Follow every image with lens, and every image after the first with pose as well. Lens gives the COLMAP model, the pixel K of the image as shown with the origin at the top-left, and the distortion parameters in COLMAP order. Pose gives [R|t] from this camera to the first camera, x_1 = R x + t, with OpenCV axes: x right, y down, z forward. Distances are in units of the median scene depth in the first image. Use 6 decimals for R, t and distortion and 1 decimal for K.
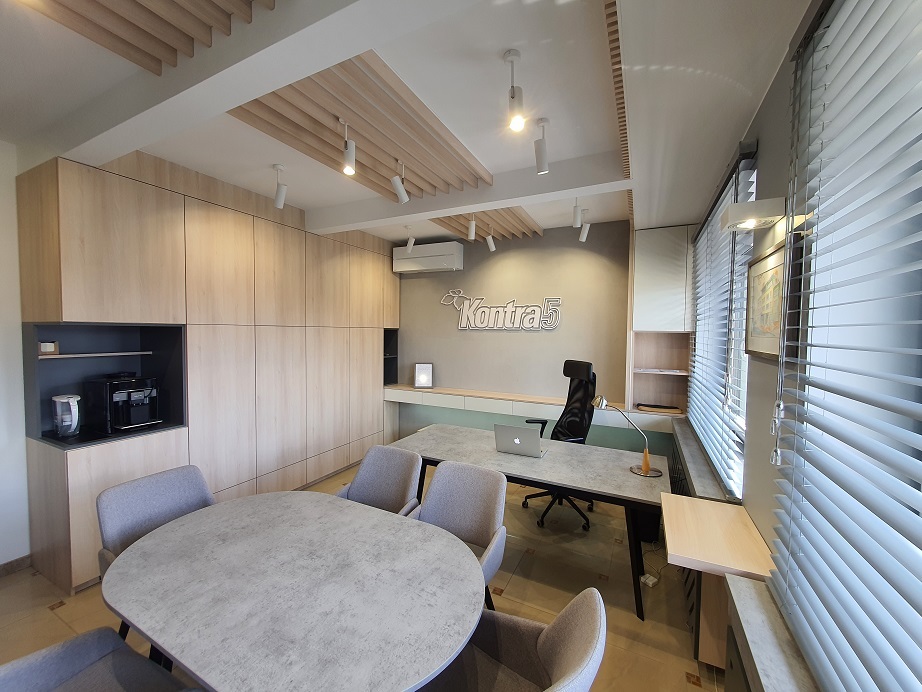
lens RADIAL K [[363.5, 0, 462.6], [0, 363.5, 345.5], [0, 0, 1]] dist [-0.001826, -0.000051]
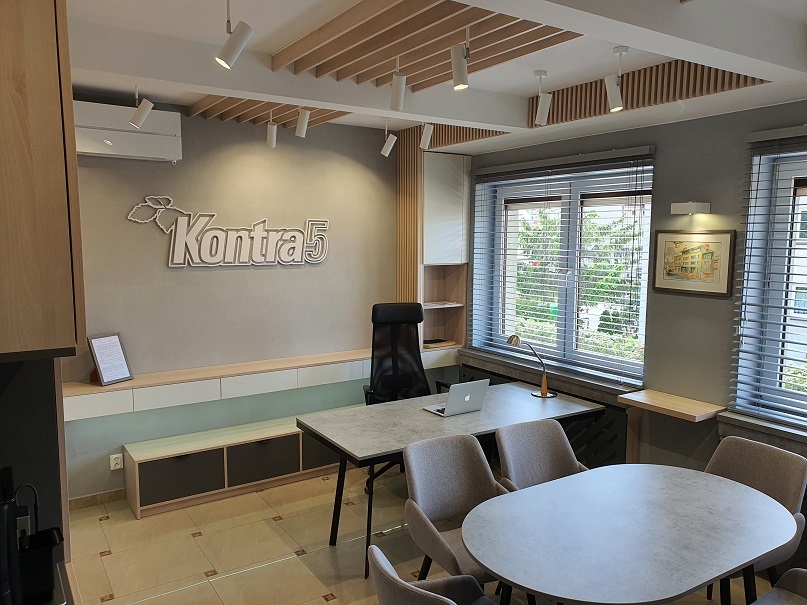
lens RADIAL K [[628.3, 0, 403.5], [0, 628.3, 302.5], [0, 0, 1]] dist [0.056593, -0.002773]
pose [[0.499794, -0.100069, 0.860344, -0.751497], [0.034410, 0.994813, 0.095720, -0.079041], [-0.865461, -0.018236, 0.500645, 0.208401]]
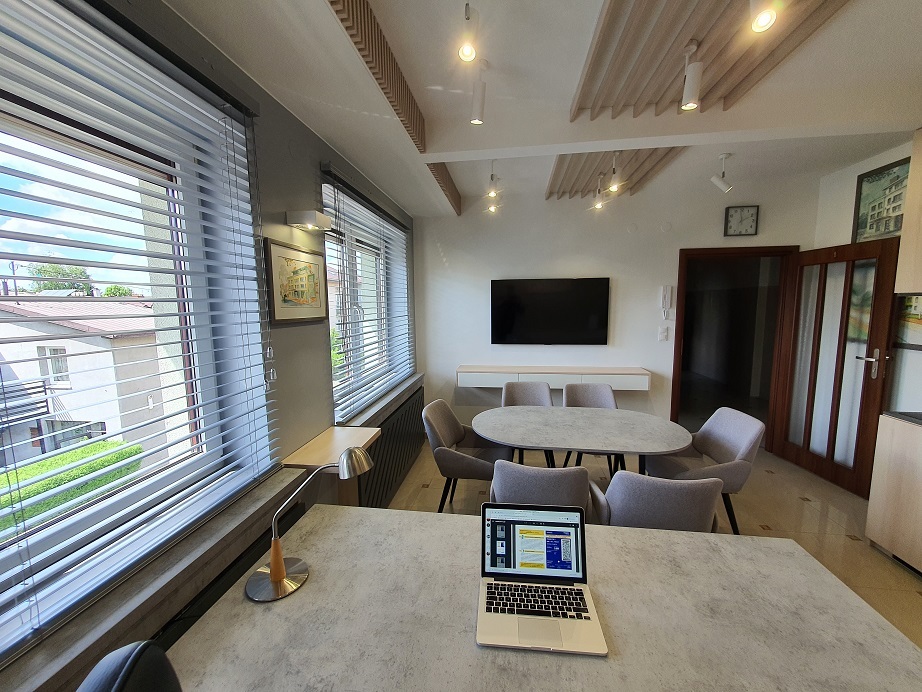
lens RADIAL K [[363.5, 0, 462.6], [0, 363.5, 345.5], [0, 0, 1]] dist [-0.001826, -0.000051]
pose [[-0.945142, 0.039555, -0.324255, 0.219781], [-0.009627, 0.988838, 0.148684, -0.029288], [0.326517, 0.143649, -0.934212, 0.806688]]
